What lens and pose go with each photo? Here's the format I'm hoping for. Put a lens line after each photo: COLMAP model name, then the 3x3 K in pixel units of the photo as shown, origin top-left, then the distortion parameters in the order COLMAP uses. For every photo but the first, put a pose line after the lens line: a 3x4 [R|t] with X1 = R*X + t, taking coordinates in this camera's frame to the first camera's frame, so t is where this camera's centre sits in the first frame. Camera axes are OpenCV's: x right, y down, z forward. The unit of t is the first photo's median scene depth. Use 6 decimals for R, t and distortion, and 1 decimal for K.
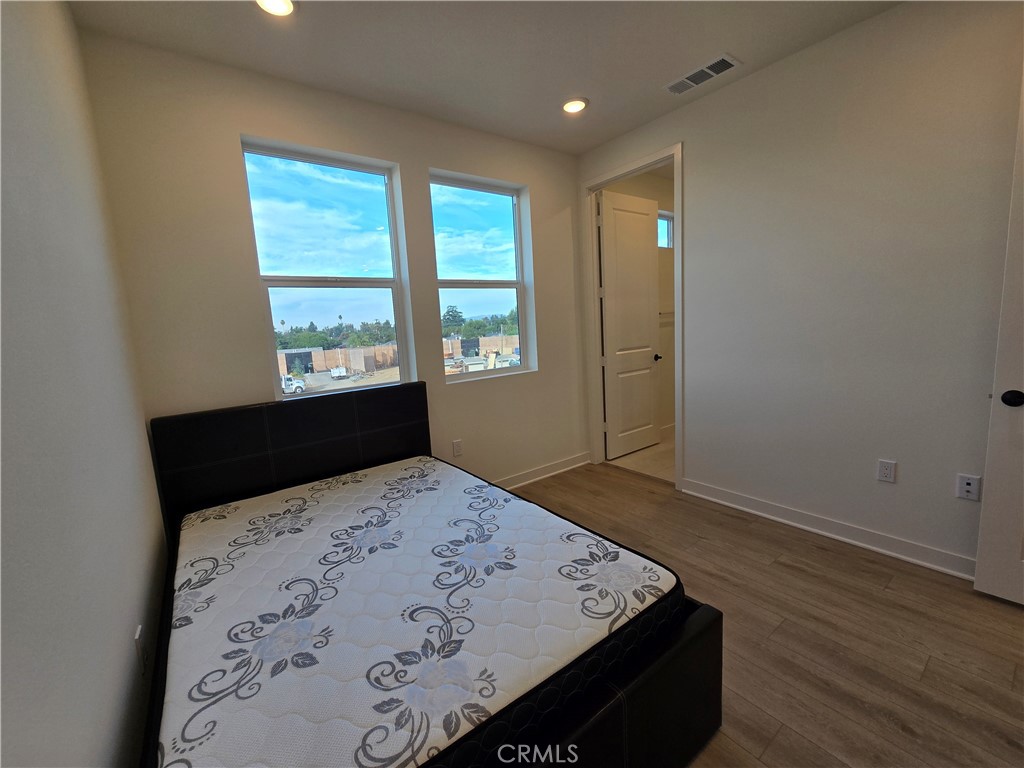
lens RADIAL K [[419.2, 0, 507.8], [0, 419.2, 383.2], [0, 0, 1]] dist [-0.001869, 0.000750]
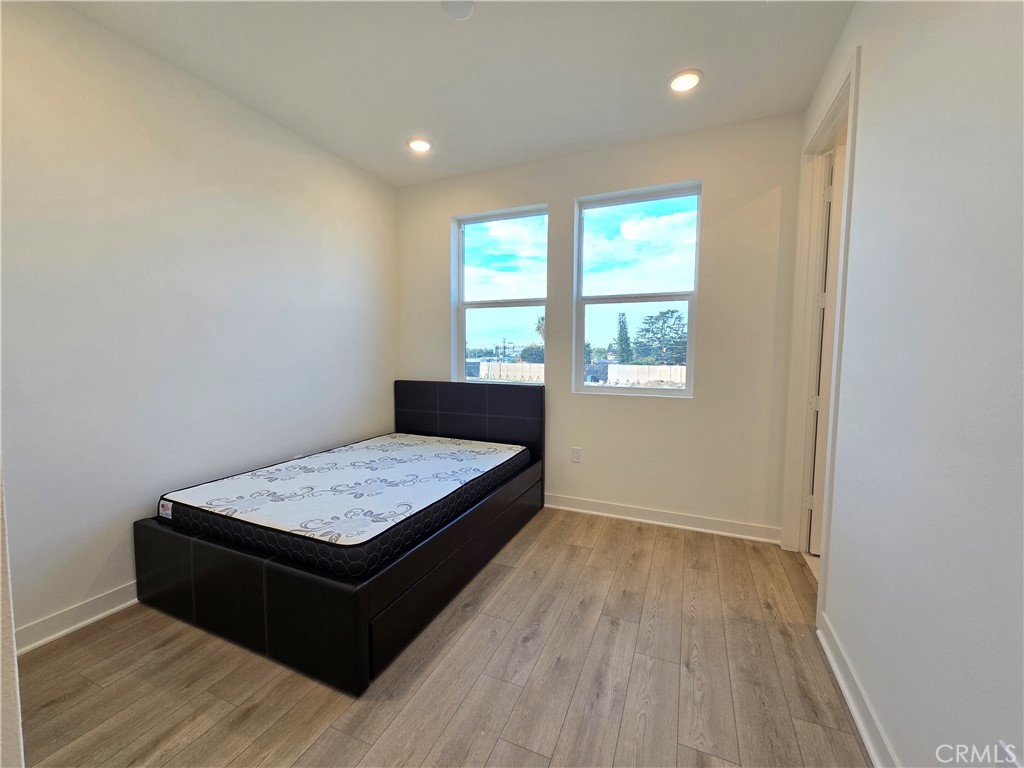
lens RADIAL K [[419.2, 0, 507.6], [0, 419.2, 381.1], [0, 0, 1]] dist [-0.001869, 0.000750]
pose [[0.499029, 0.124134, -0.857649, 0.901557], [-0.152951, 0.986767, 0.053827, -0.077590], [0.852981, 0.104317, 0.511411, 0.393500]]
